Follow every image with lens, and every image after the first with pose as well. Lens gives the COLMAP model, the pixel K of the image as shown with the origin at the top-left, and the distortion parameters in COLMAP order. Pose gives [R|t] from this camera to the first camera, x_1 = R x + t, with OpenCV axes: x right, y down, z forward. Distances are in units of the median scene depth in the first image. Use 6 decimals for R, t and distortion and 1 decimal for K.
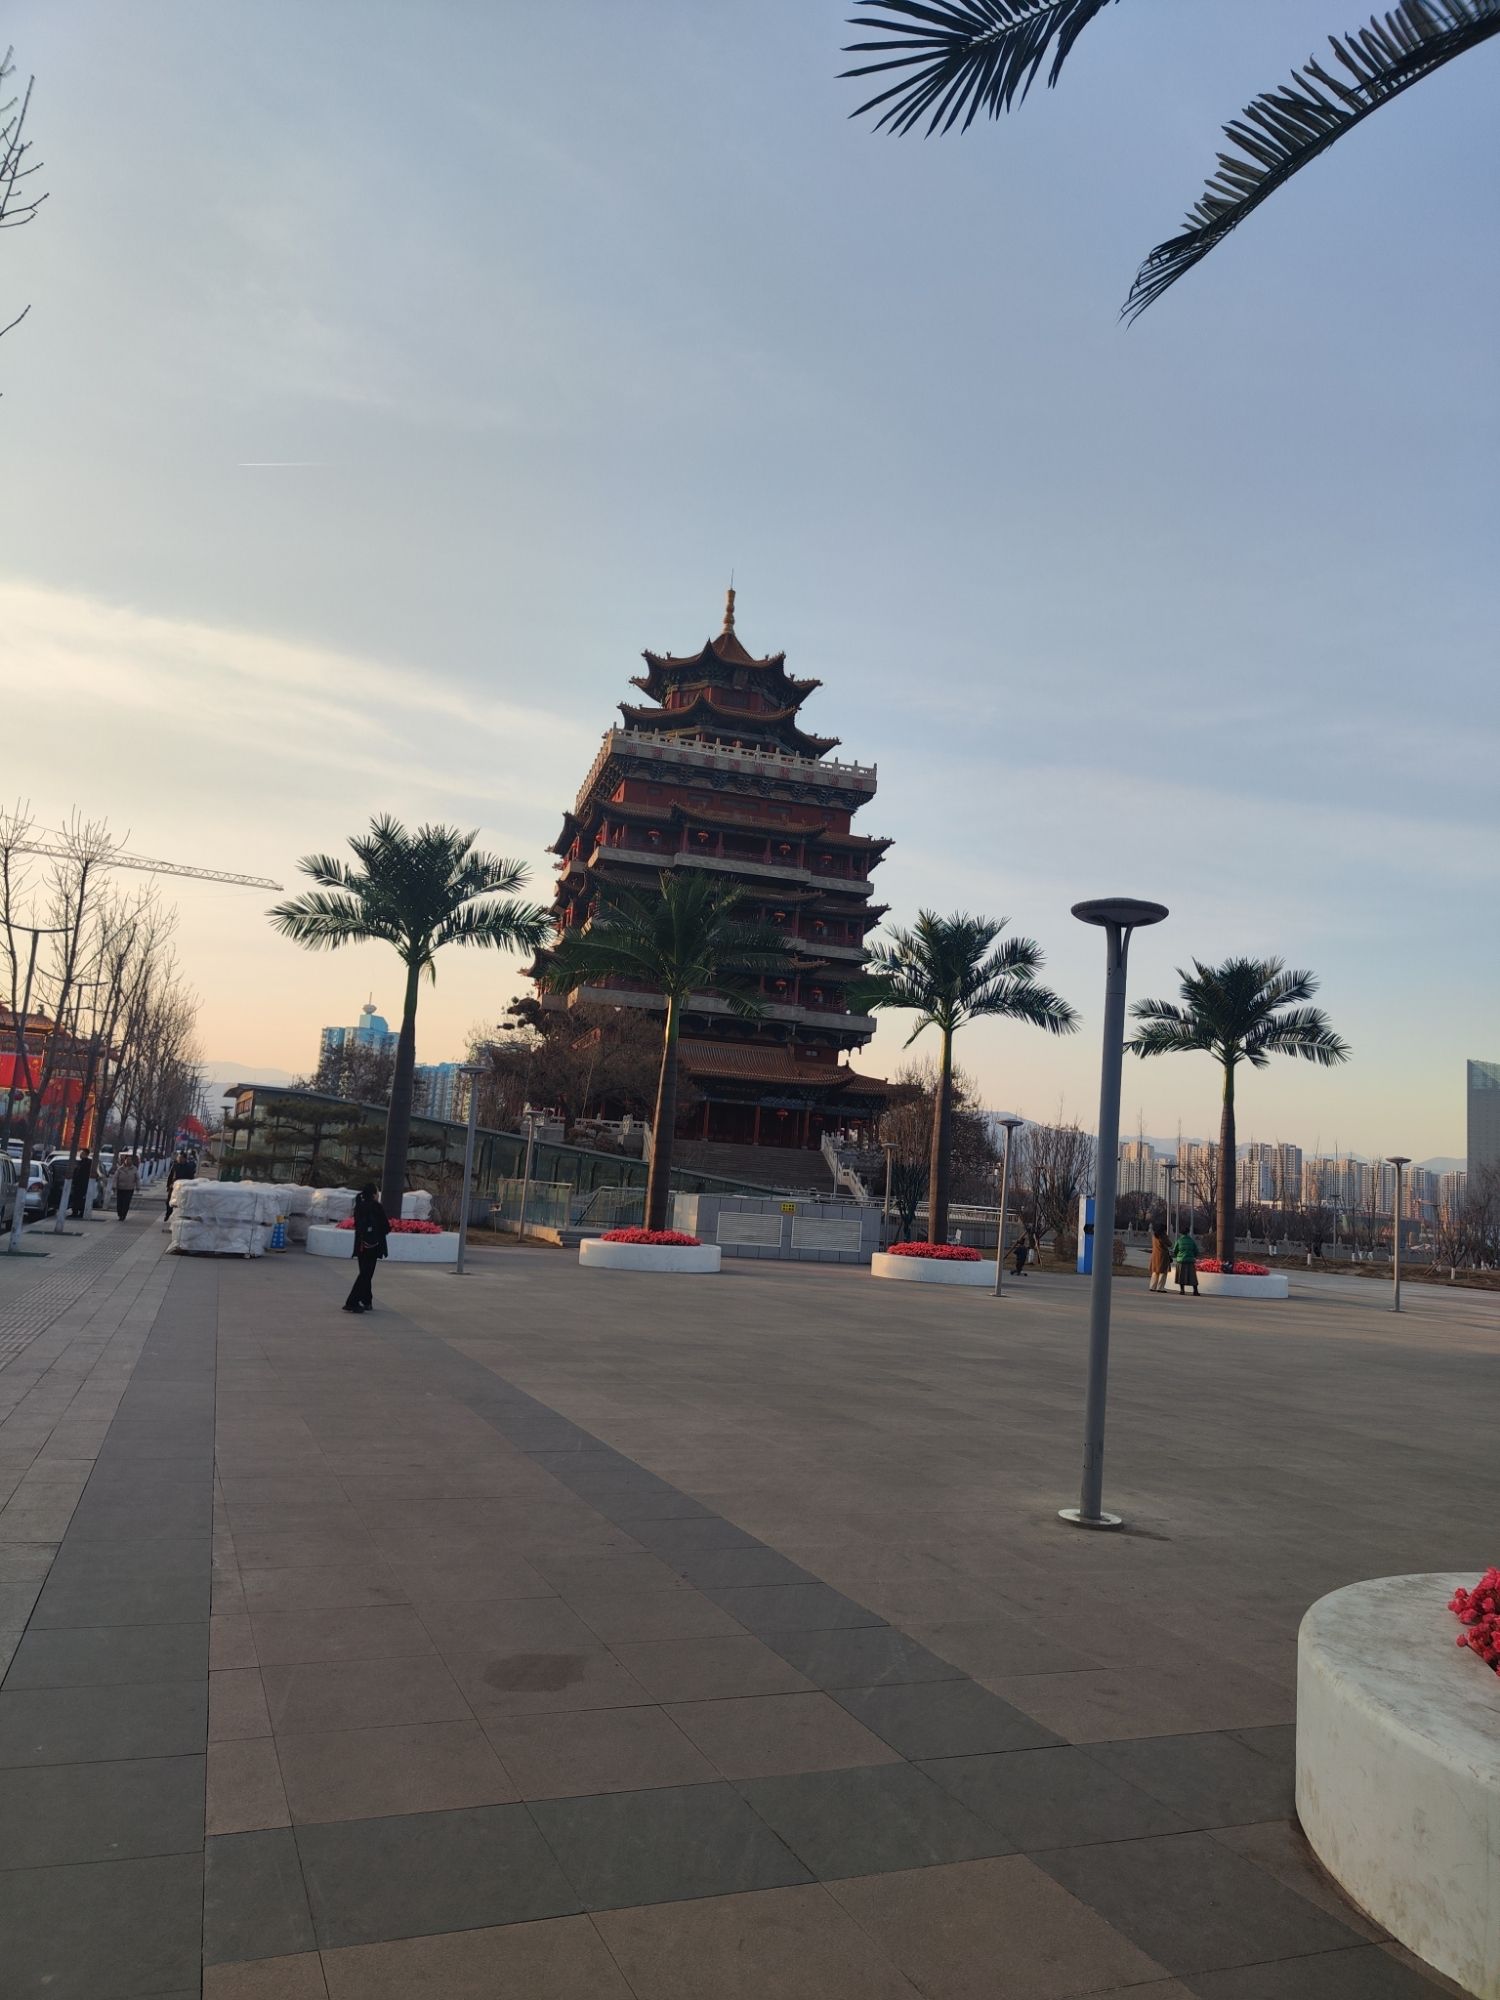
lens RADIAL K [[1307.8, 0, 756.6], [0, 1307.8, 986.4], [0, 0, 1]] dist [-0.056812, 0.001211]
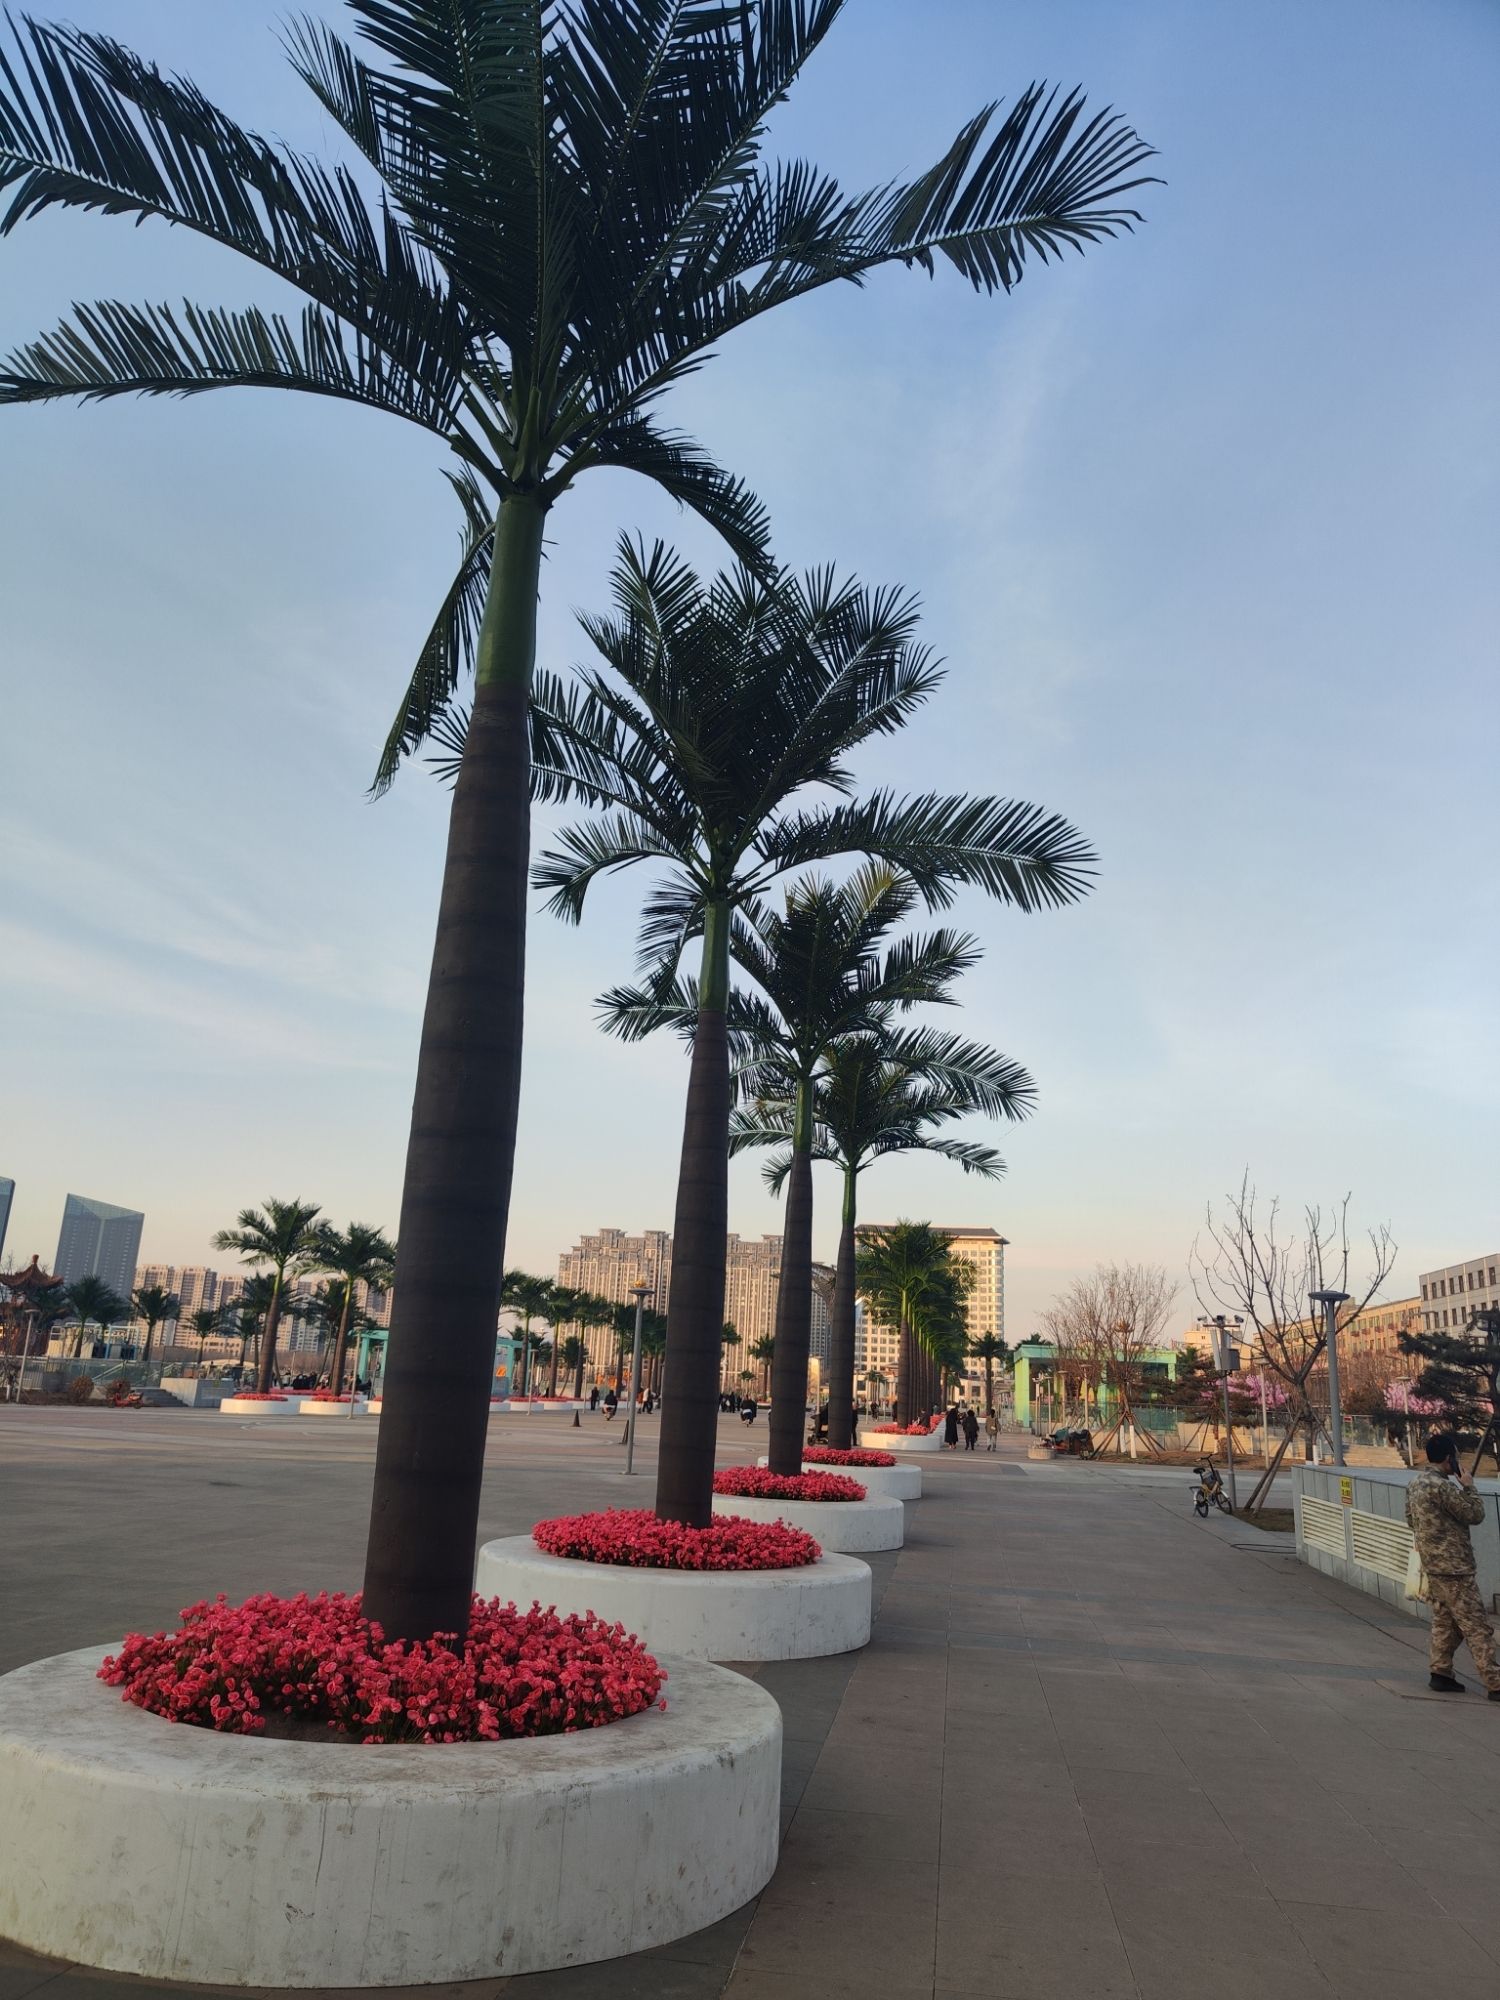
lens RADIAL K [[1307.8, 0, 756.6], [0, 1307.8, 986.4], [0, 0, 1]] dist [-0.056812, 0.001211]
pose [[0.411162, 0.208414, 0.887417, -0.456601], [-0.139681, 0.976420, -0.164599, -0.035273], [-0.900797, -0.056279, 0.430578, -0.033059]]
